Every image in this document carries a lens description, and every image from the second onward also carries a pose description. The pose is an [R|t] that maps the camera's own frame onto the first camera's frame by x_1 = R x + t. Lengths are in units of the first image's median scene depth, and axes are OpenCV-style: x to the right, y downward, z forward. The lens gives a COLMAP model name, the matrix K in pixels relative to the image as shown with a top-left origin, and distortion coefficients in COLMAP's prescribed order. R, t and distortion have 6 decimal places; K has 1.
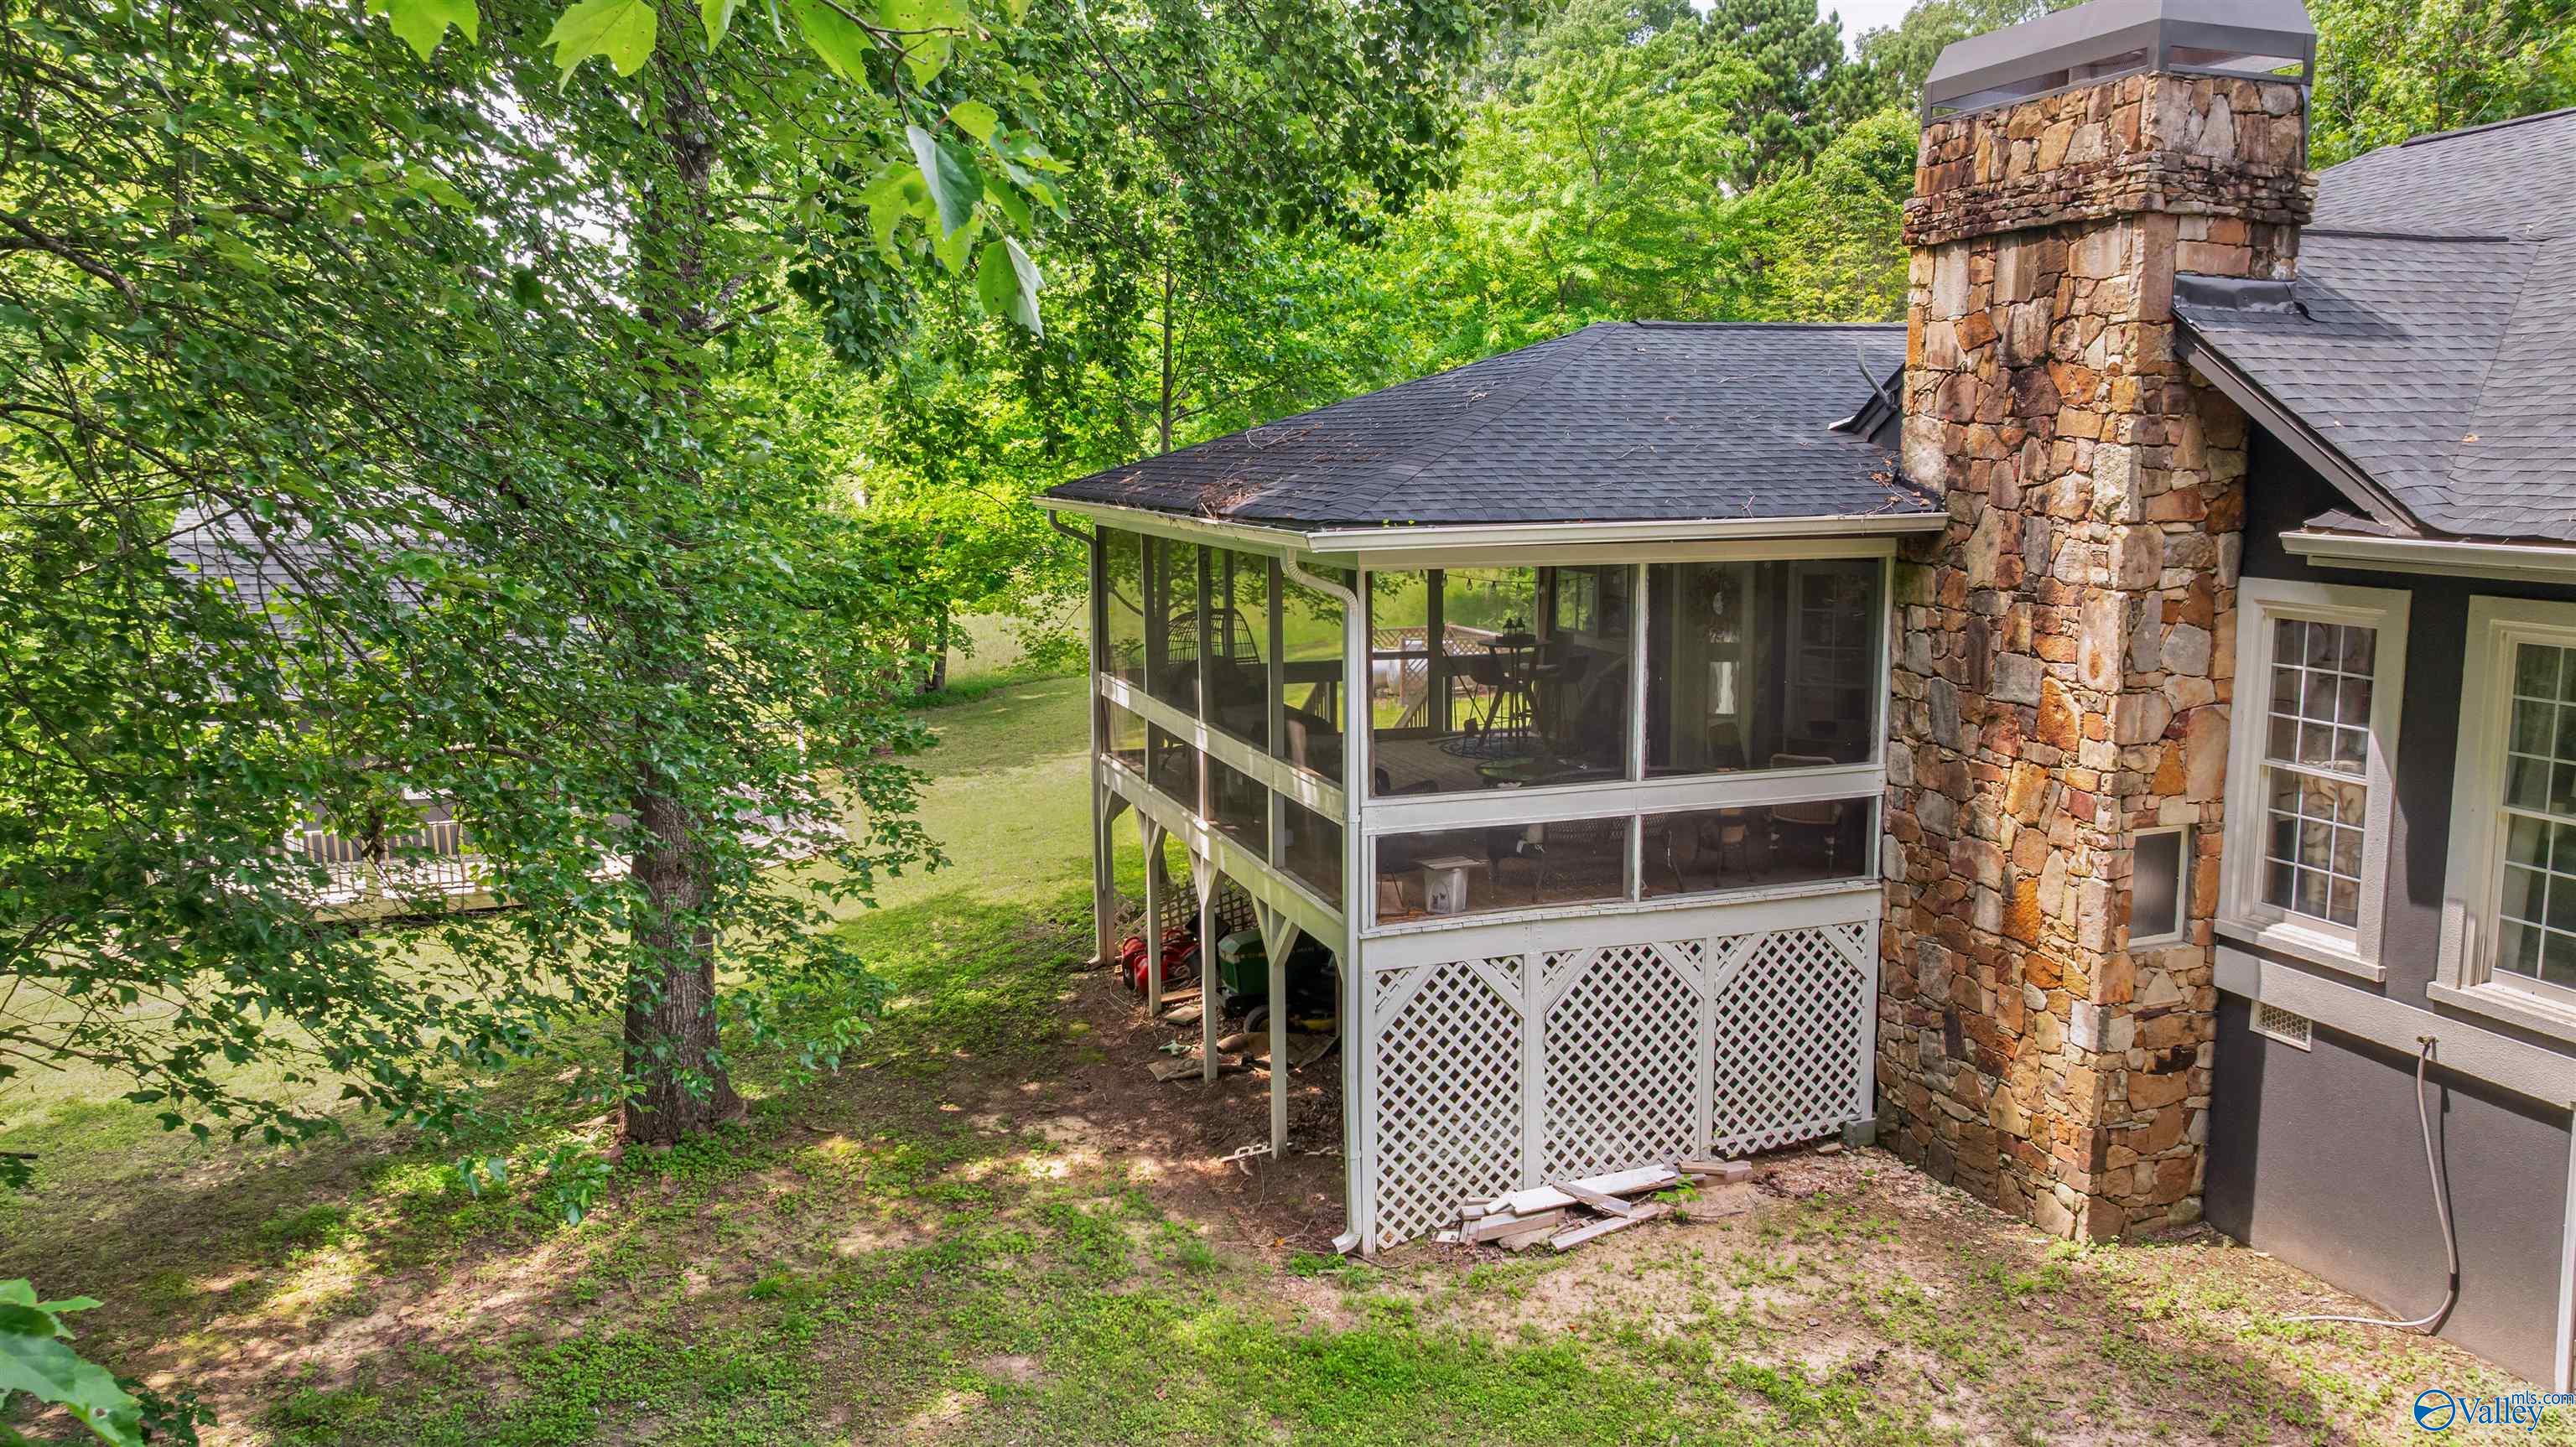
lens RADIAL K [[1882.9, 0, 1288.0], [0, 1882.9, 723.5], [0, 0, 1]] dist [-0.005449, -0.039878]
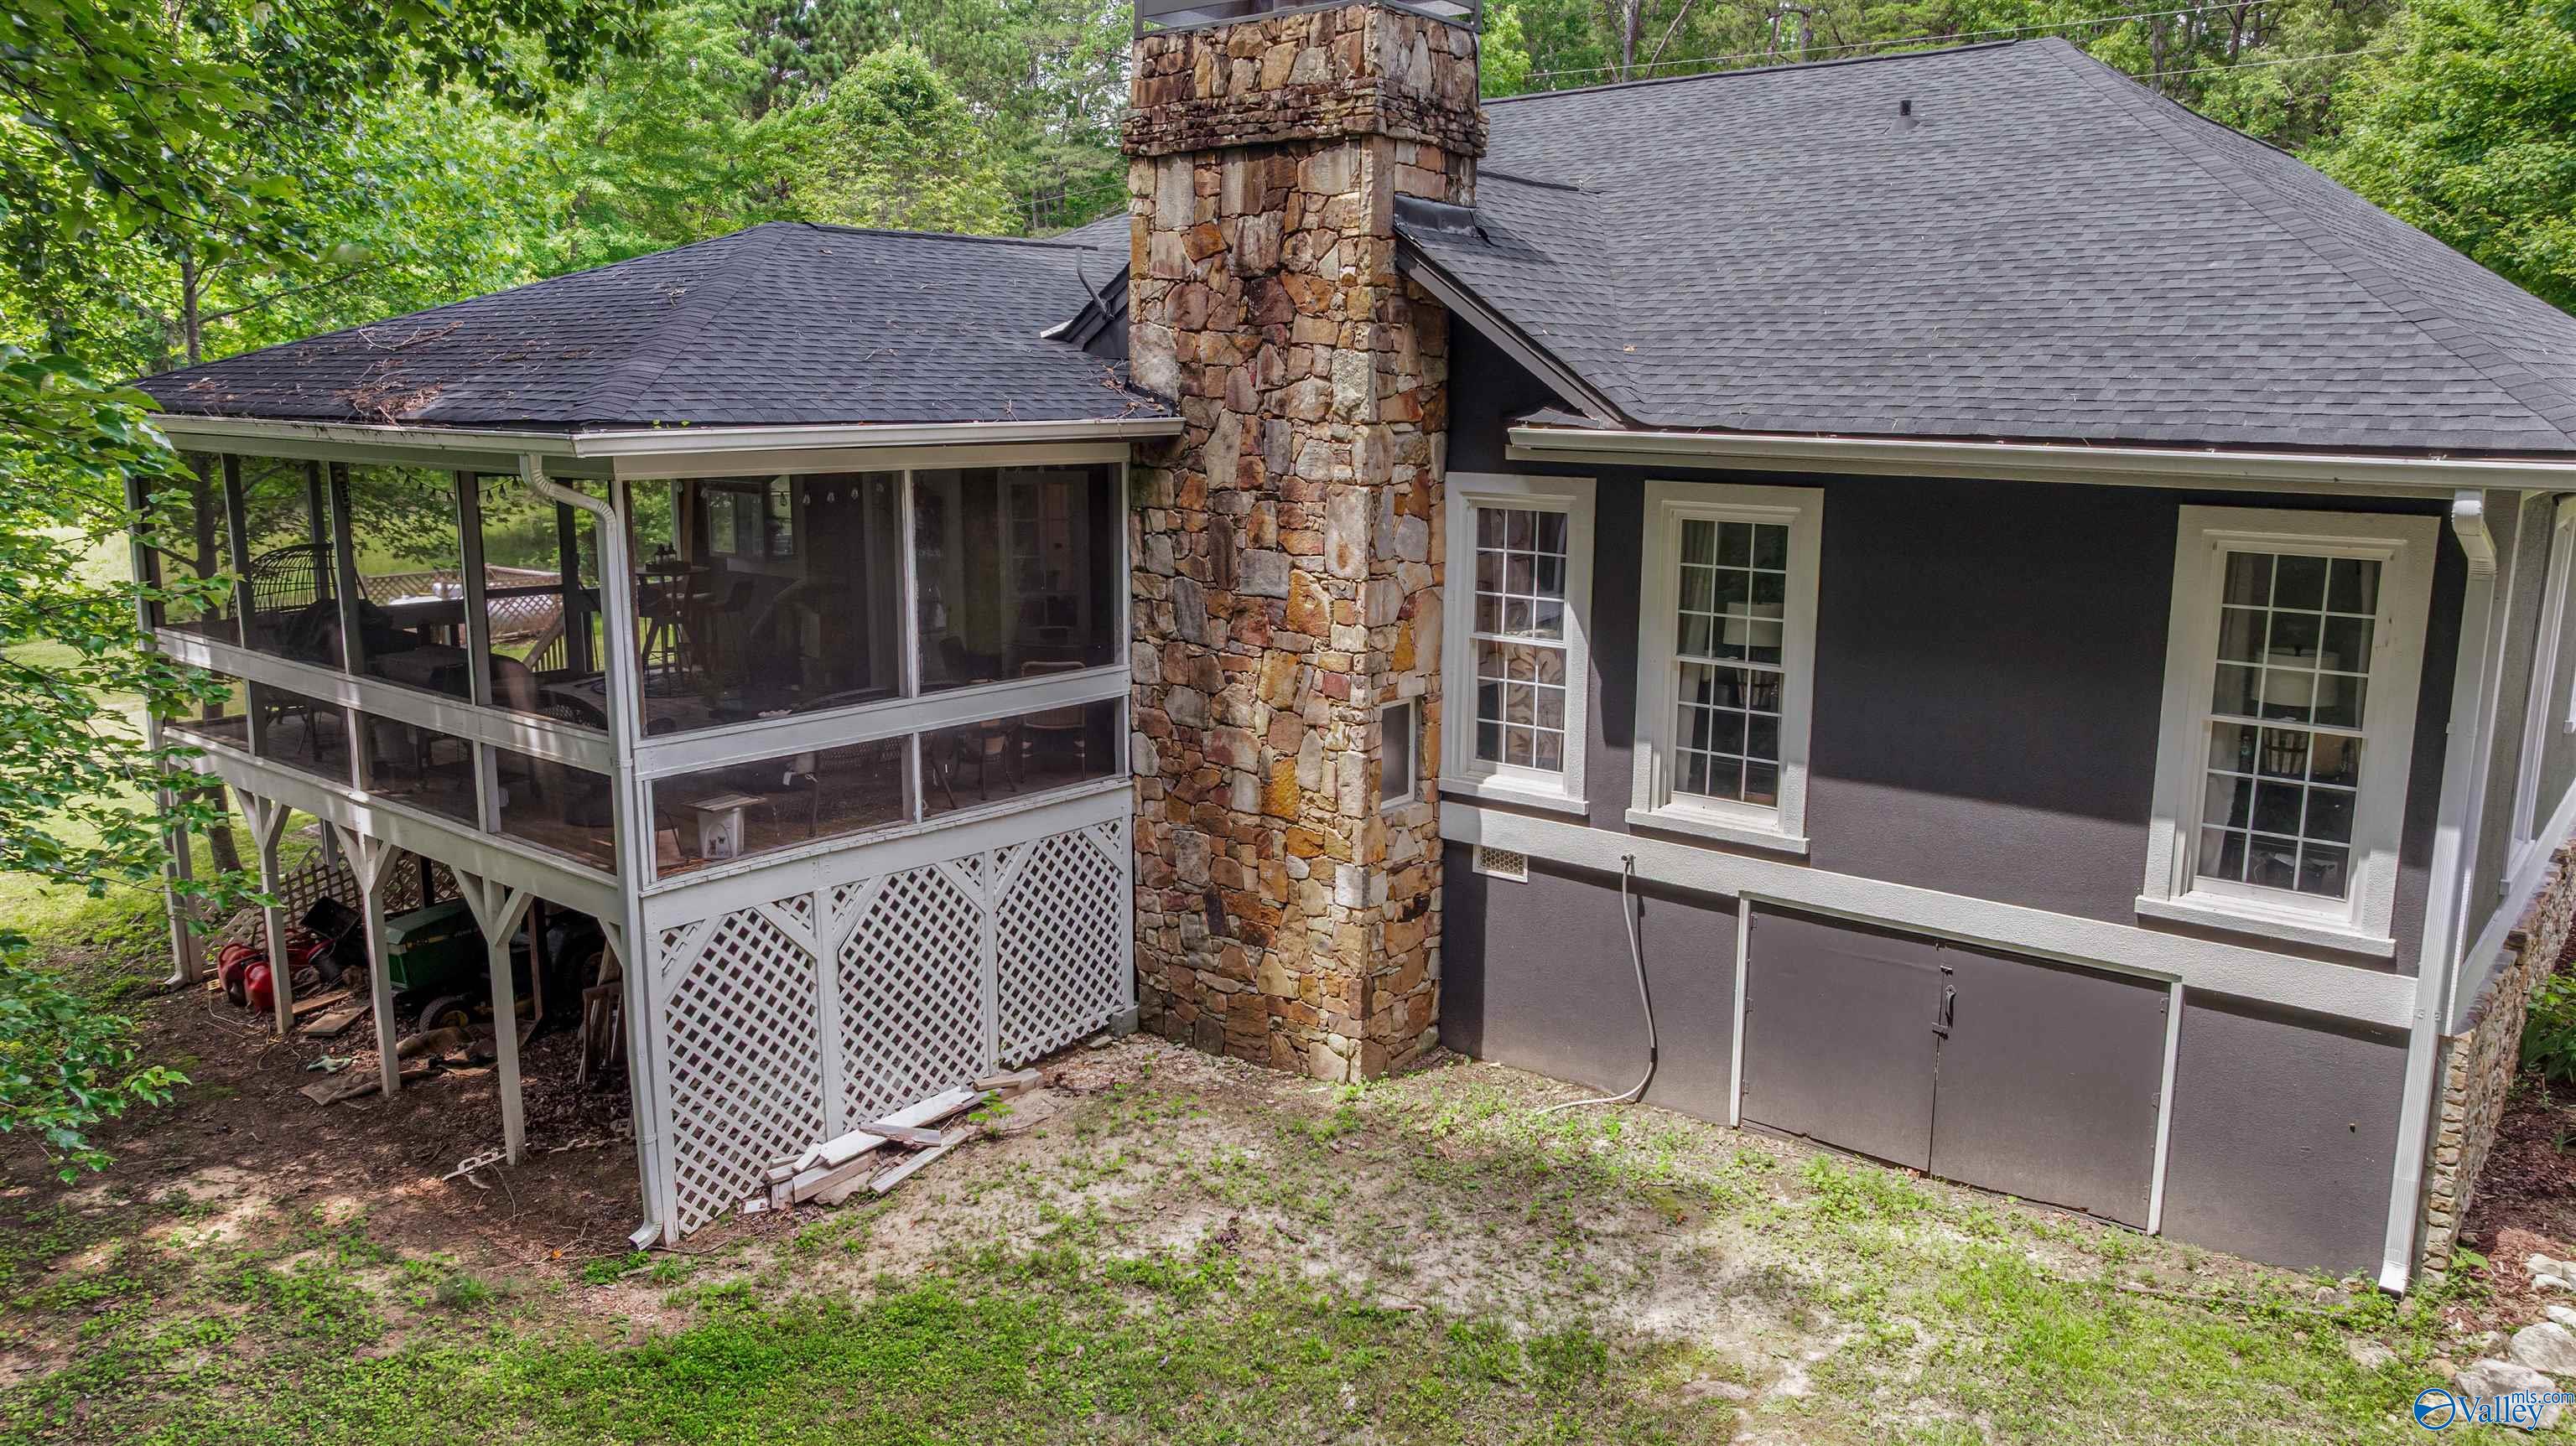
lens RADIAL K [[1839.9, 0, 1300.0], [0, 1839.9, 727.6], [0, 0, 1]] dist [-0.007848, -0.029068]
pose [[0.847584, -0.084950, 0.523818, -0.145129], [0.066004, 0.996315, 0.054776, 0.007569], [-0.526541, -0.011854, 0.850067, 0.099392]]
